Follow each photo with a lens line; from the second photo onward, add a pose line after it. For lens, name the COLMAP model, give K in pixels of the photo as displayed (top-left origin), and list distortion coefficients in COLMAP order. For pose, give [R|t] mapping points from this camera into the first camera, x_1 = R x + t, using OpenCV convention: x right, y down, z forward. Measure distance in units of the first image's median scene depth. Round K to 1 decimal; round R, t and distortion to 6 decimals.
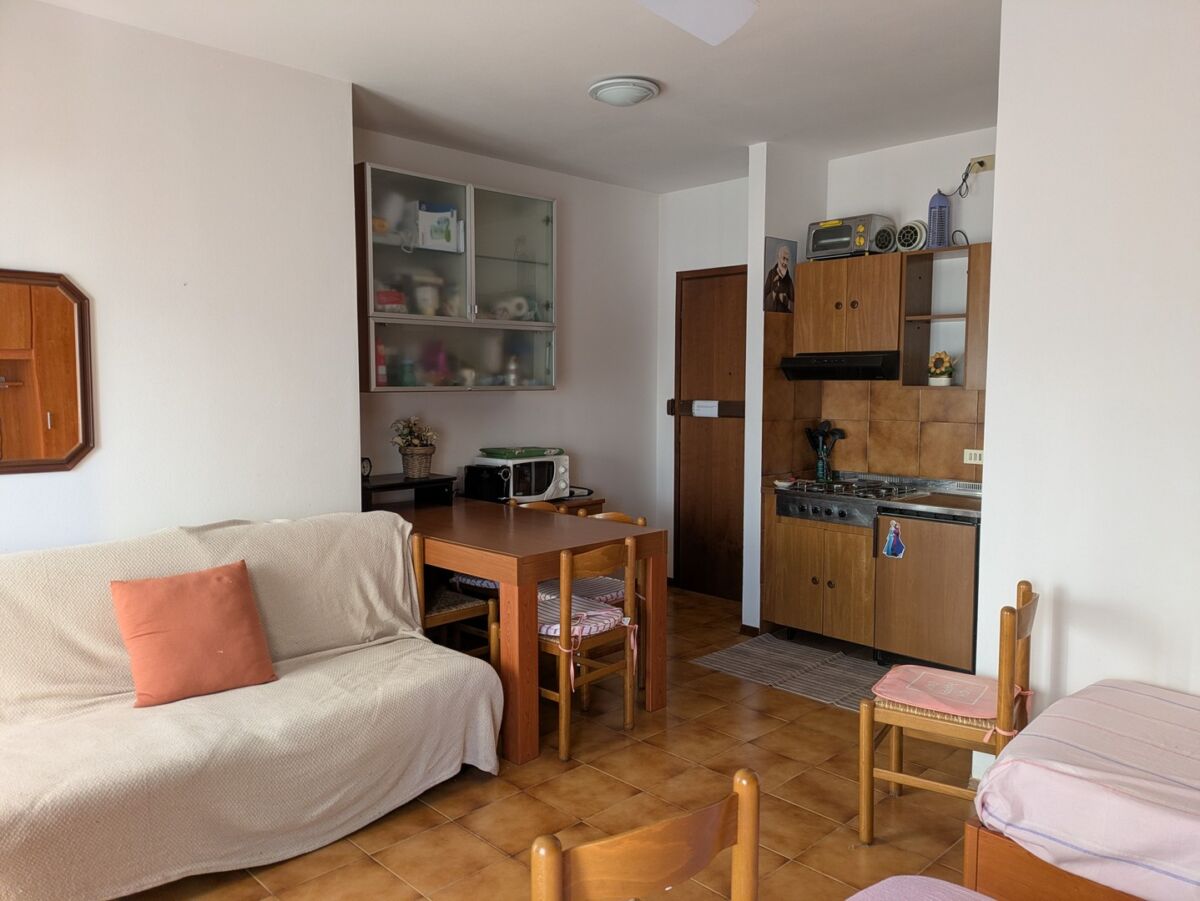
lens RADIAL K [[882.8, 0, 596.4], [0, 882.8, 449.2], [0, 0, 1]] dist [0.045158, -0.044255]
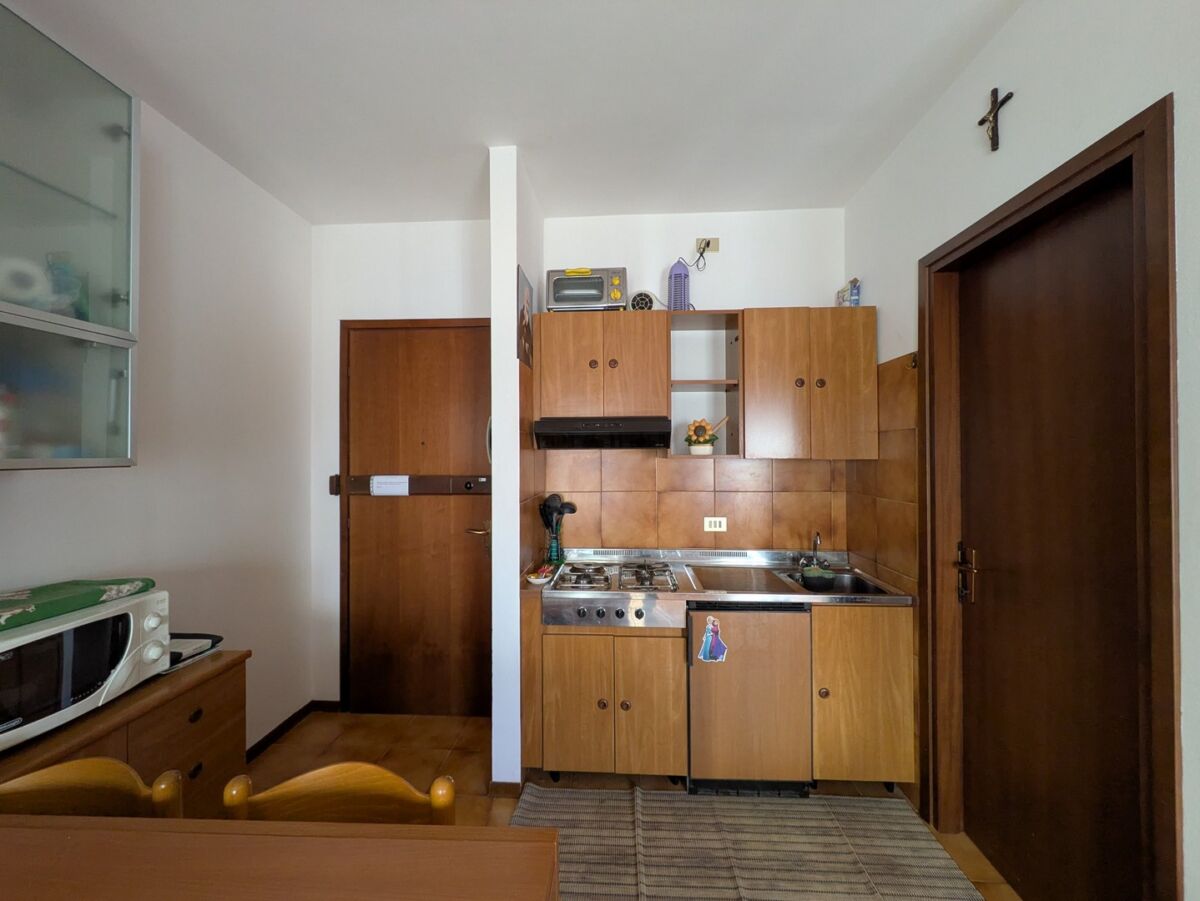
lens RADIAL K [[470.6, 0, 598.4], [0, 470.6, 449.8], [0, 0, 1]] dist [0.000180, -0.000746]
pose [[0.734188, 0.002161, 0.678943, -0.039629], [0.059059, 0.996001, -0.067035, -0.049575], [-0.676373, 0.089314, 0.731125, 0.711662]]
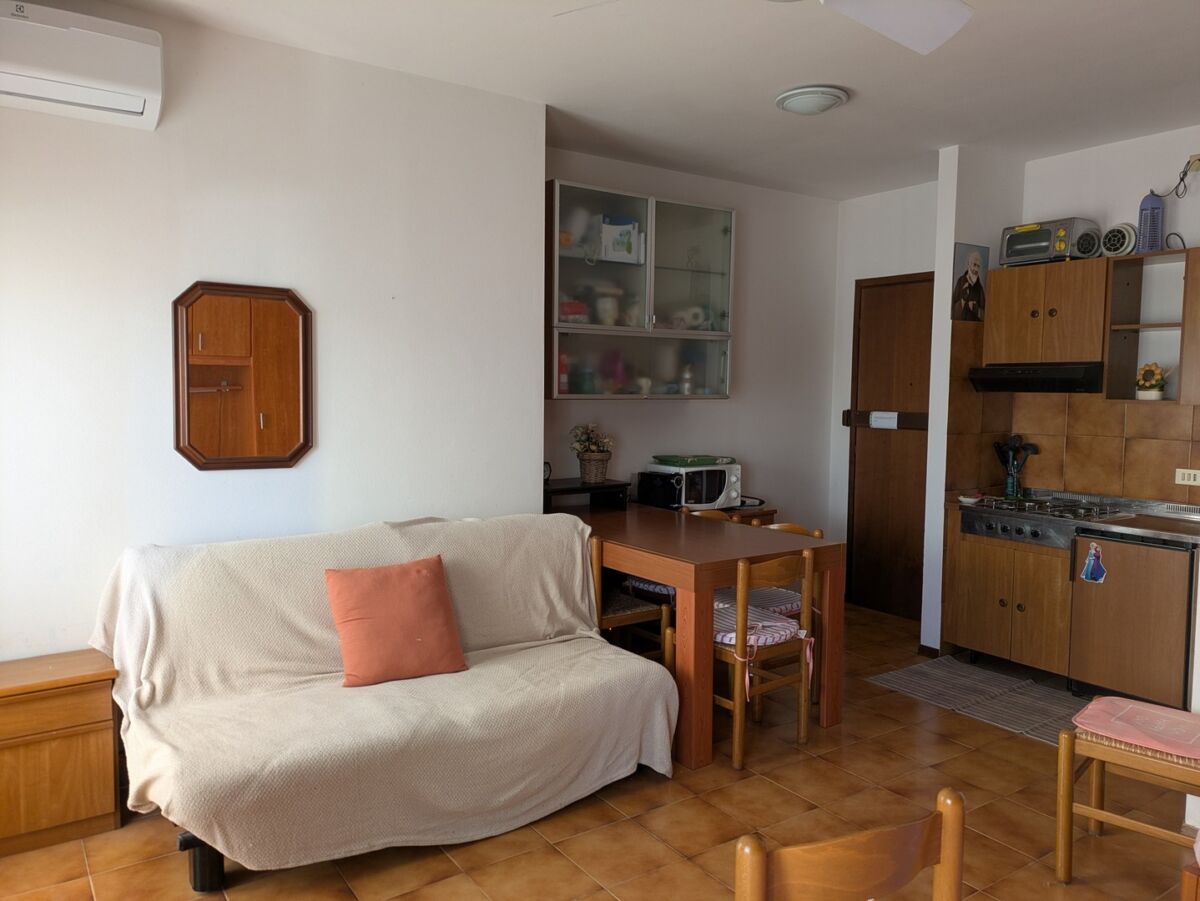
lens RADIAL K [[882.8, 0, 613.2], [0, 882.8, 449.1], [0, 0, 1]] dist [0.045158, -0.044255]
pose [[0.986744, 0.021694, -0.160827, -0.016146], [-0.023248, 0.999699, -0.007787, 0.000717], [0.160610, 0.011423, 0.986952, -0.011581]]
